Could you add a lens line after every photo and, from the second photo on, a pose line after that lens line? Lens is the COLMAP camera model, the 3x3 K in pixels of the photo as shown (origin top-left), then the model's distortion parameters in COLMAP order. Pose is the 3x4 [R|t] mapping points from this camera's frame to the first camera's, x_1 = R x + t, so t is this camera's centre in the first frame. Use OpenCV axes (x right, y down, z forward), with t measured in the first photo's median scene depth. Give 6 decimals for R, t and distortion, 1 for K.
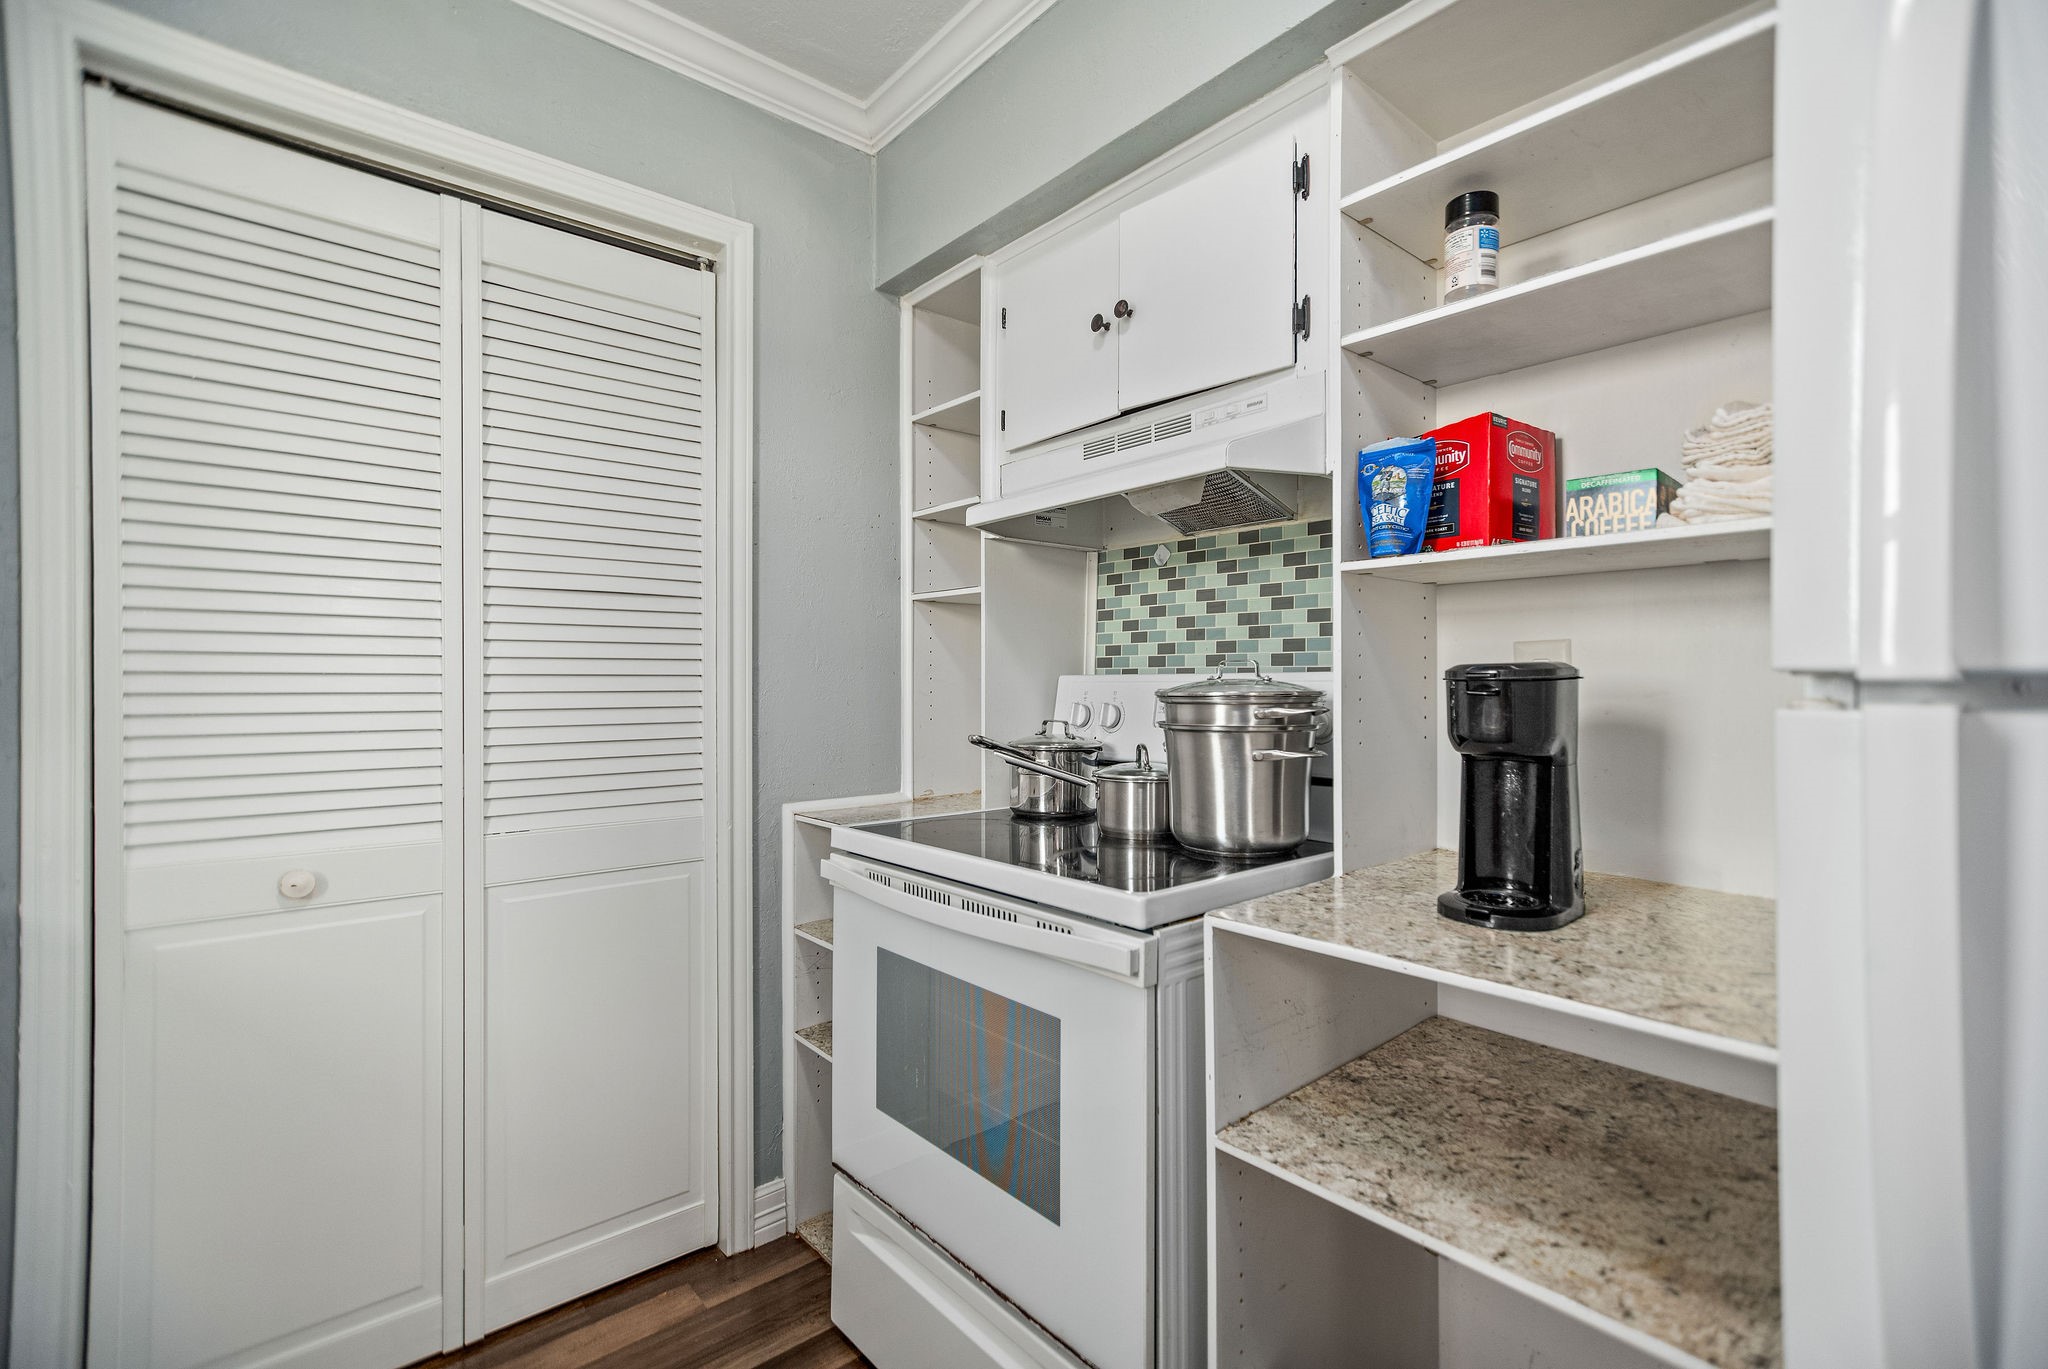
lens RADIAL K [[923.5, 0, 1032.1], [0, 923.5, 677.4], [0, 0, 1]] dist [0.008710, 0.003003]
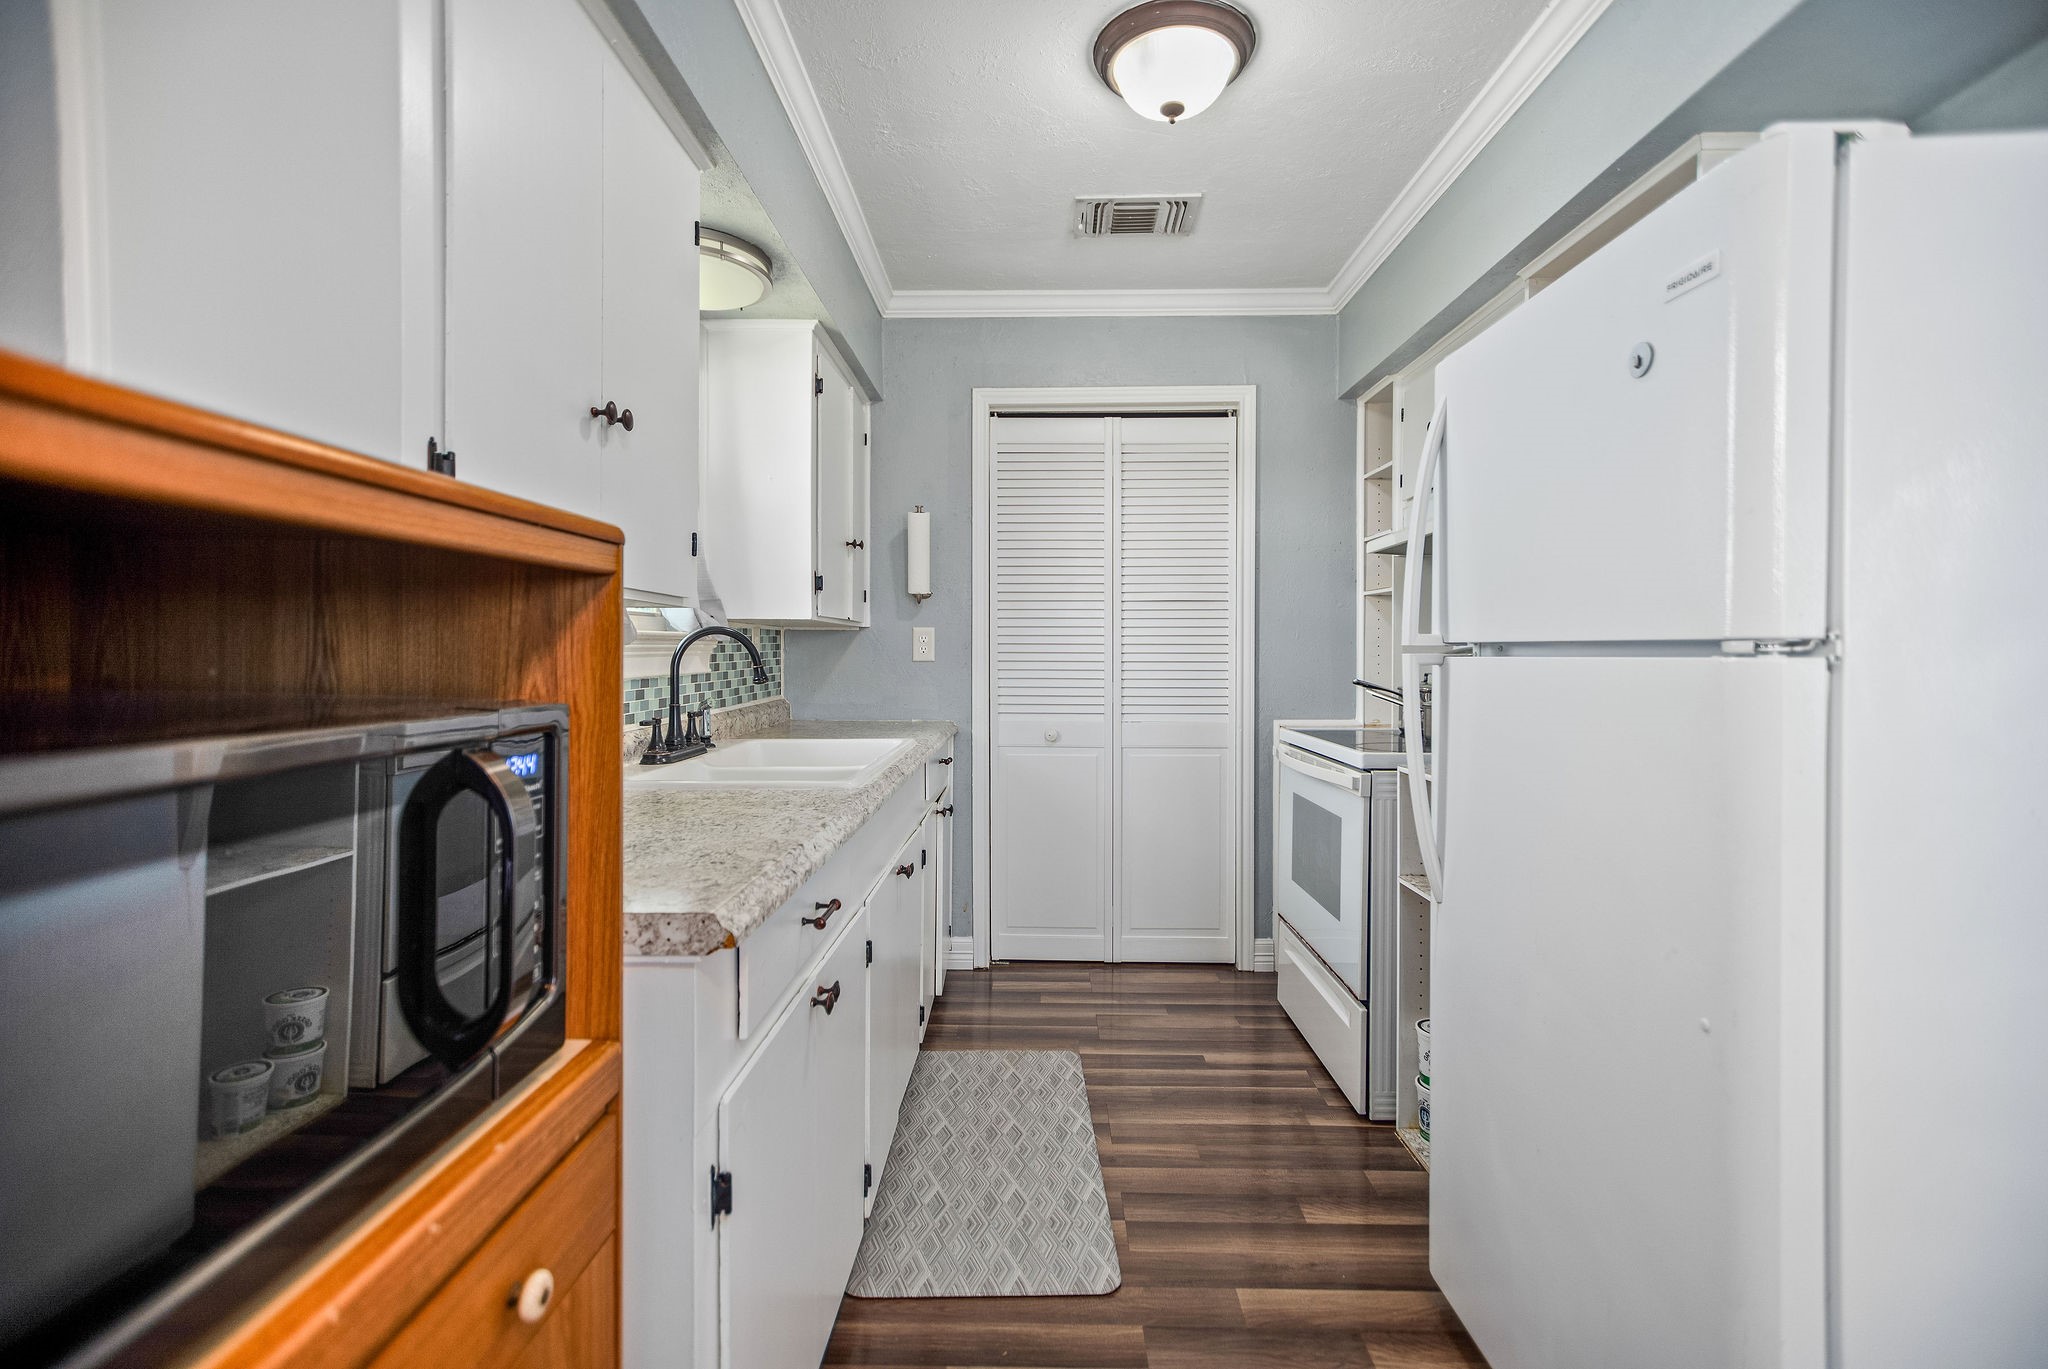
lens RADIAL K [[923.5, 0, 1015.6], [0, 923.5, 656.6], [0, 0, 1]] dist [0.008710, 0.003003]
pose [[0.741417, 0.009584, -0.670977, 0.537060], [-0.003007, 0.999935, 0.010959, 0.003215], [0.671038, -0.006108, 0.741398, -0.596340]]
